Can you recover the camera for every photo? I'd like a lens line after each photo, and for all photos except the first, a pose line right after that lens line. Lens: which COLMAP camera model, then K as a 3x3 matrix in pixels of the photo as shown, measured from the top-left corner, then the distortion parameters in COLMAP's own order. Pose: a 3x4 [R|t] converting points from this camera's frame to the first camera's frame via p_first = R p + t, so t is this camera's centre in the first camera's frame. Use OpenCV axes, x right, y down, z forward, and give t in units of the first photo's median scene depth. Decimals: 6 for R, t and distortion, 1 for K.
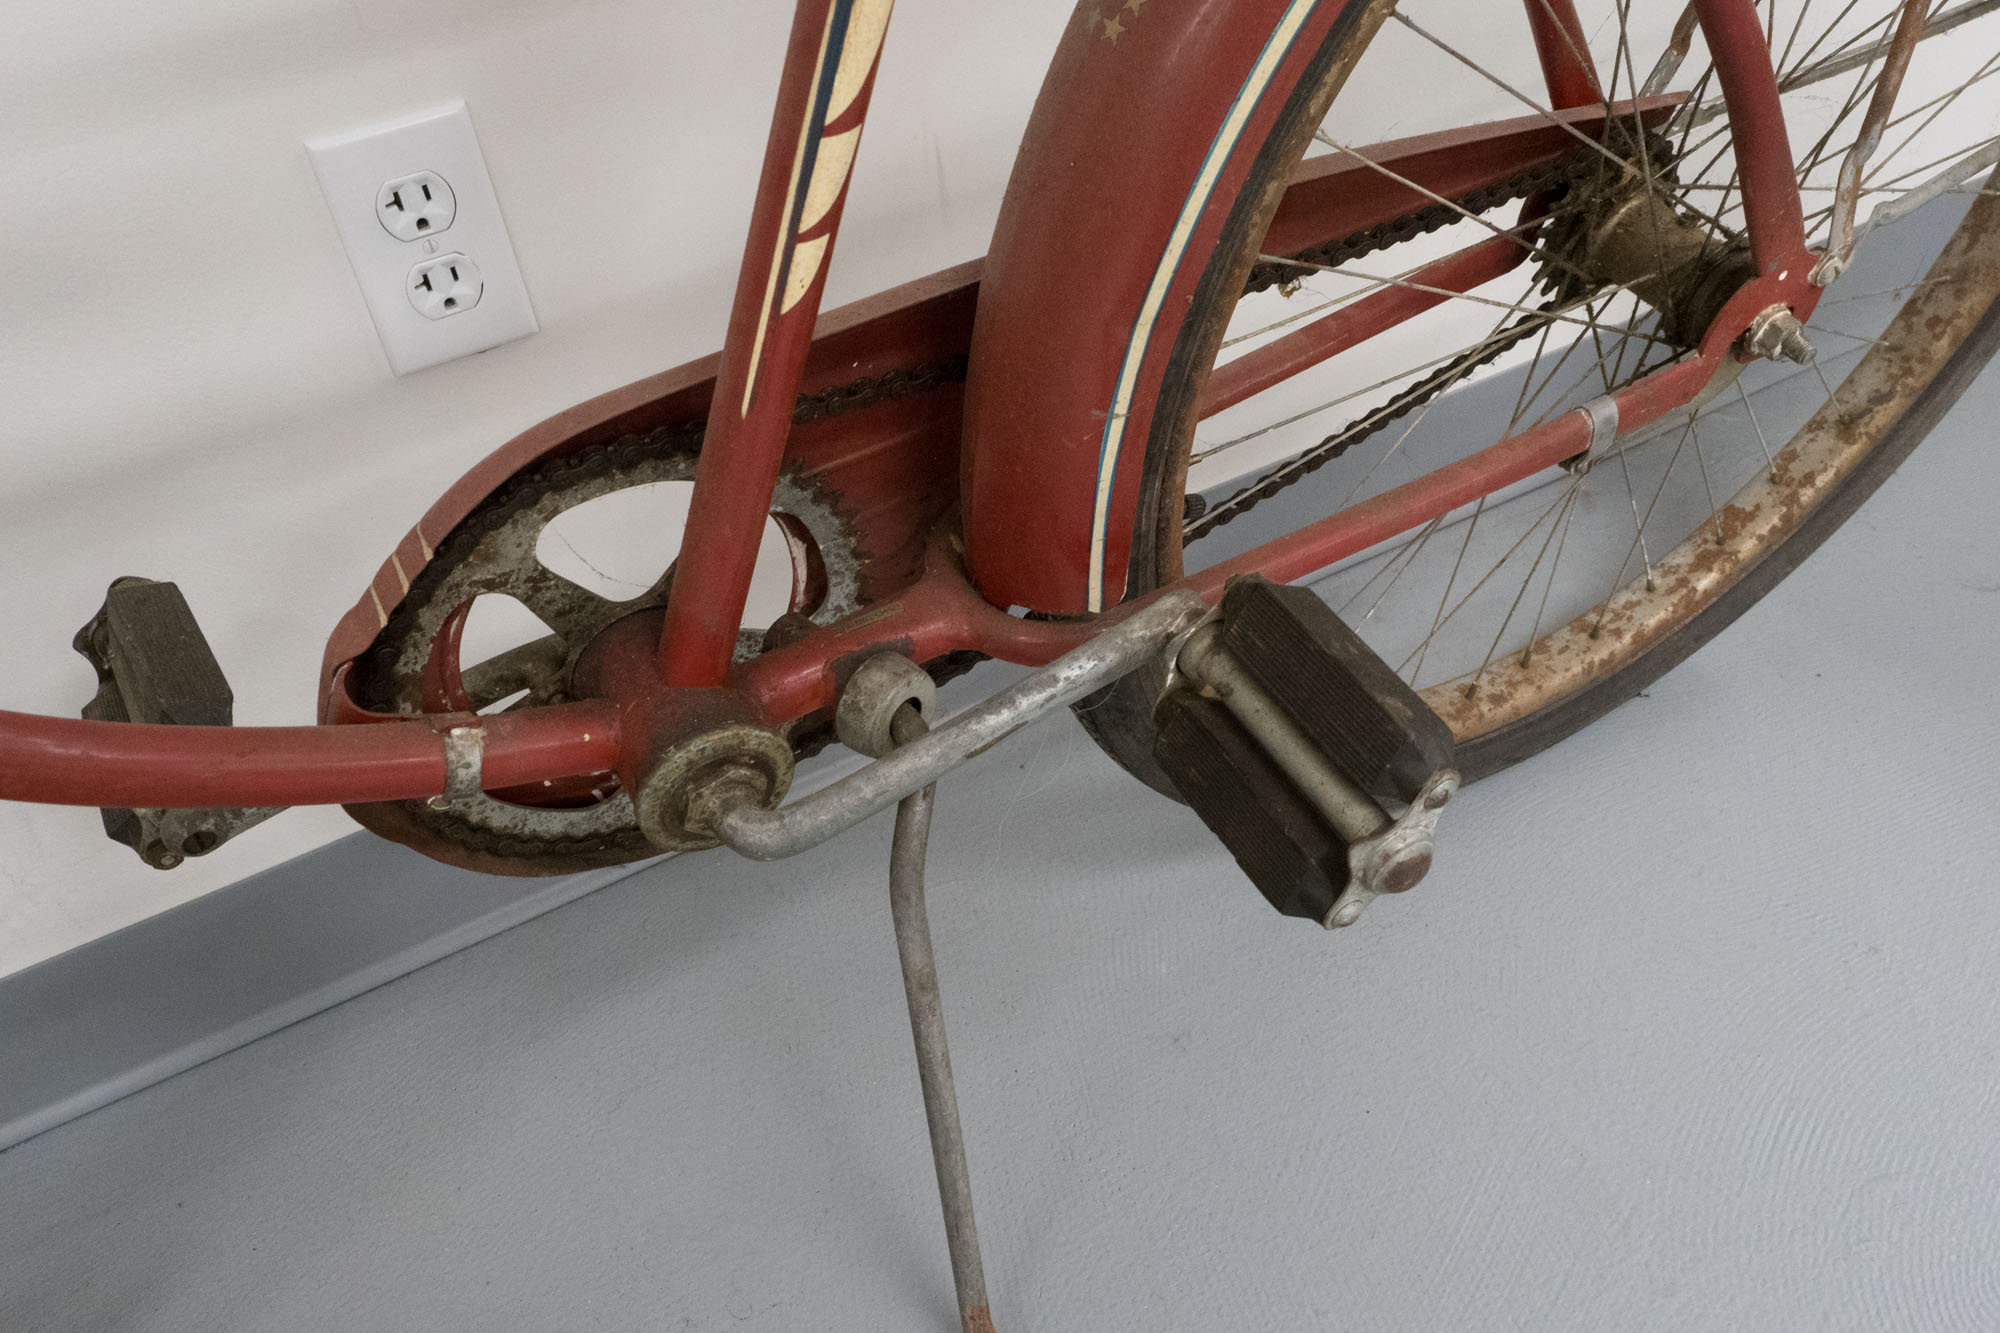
lens RADIAL K [[1617.5, 0, 1006.1], [0, 1617.5, 672.0], [0, 0, 1]] dist [-0.015582, 0.003221]
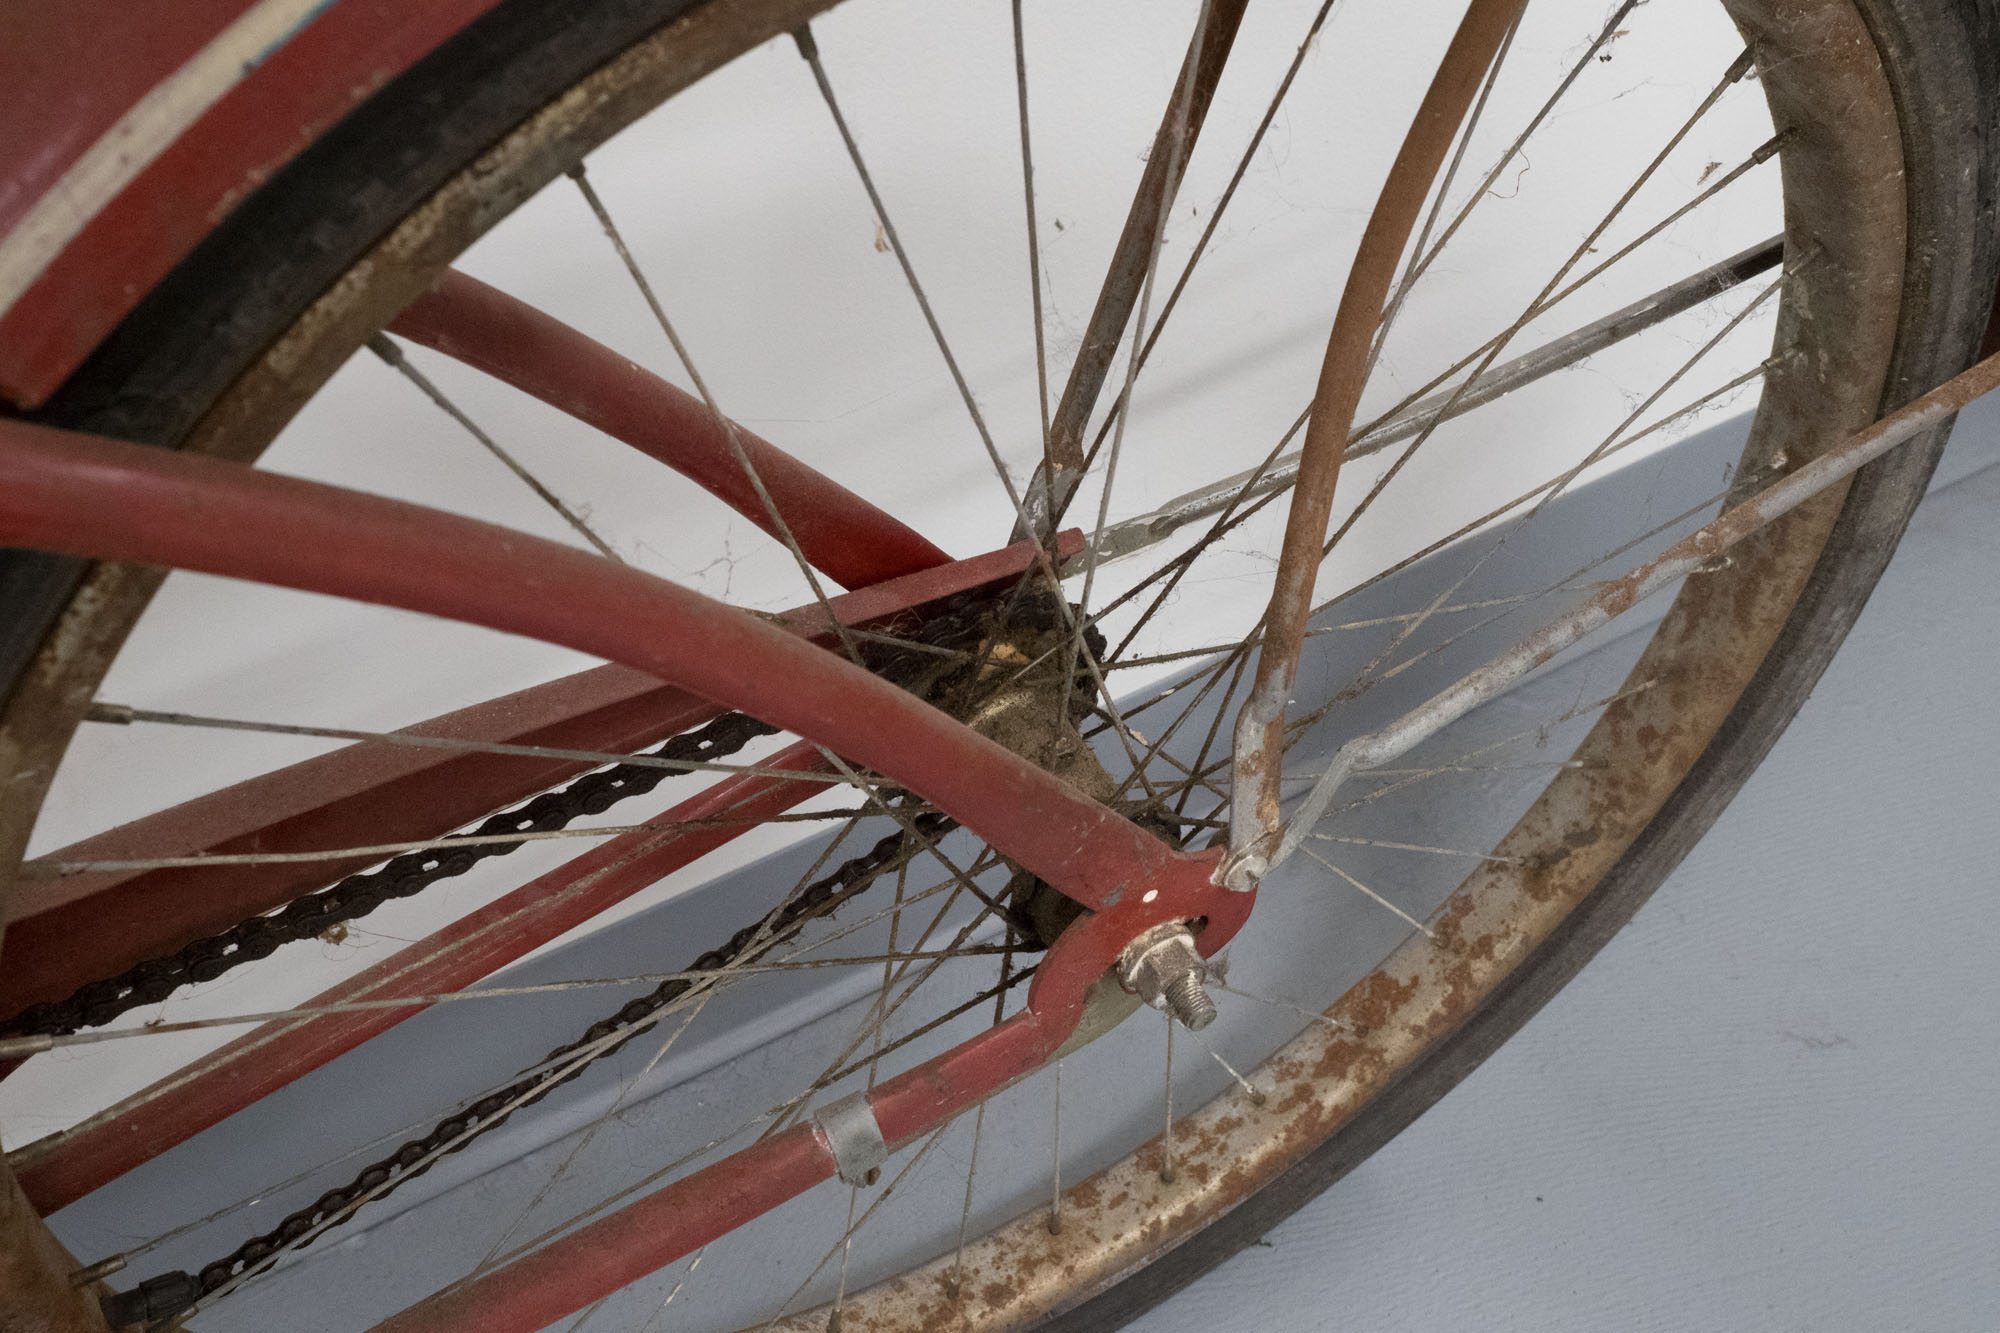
lens RADIAL K [[1936.6, 0, 993.1], [0, 1936.6, 660.4], [0, 0, 1]] dist [-0.003947, 0.000000]
pose [[0.999067, -0.011130, -0.041724, 0.330579], [0.011643, 0.999859, 0.012066, -0.250971], [0.041584, -0.012540, 0.999056, 0.192712]]
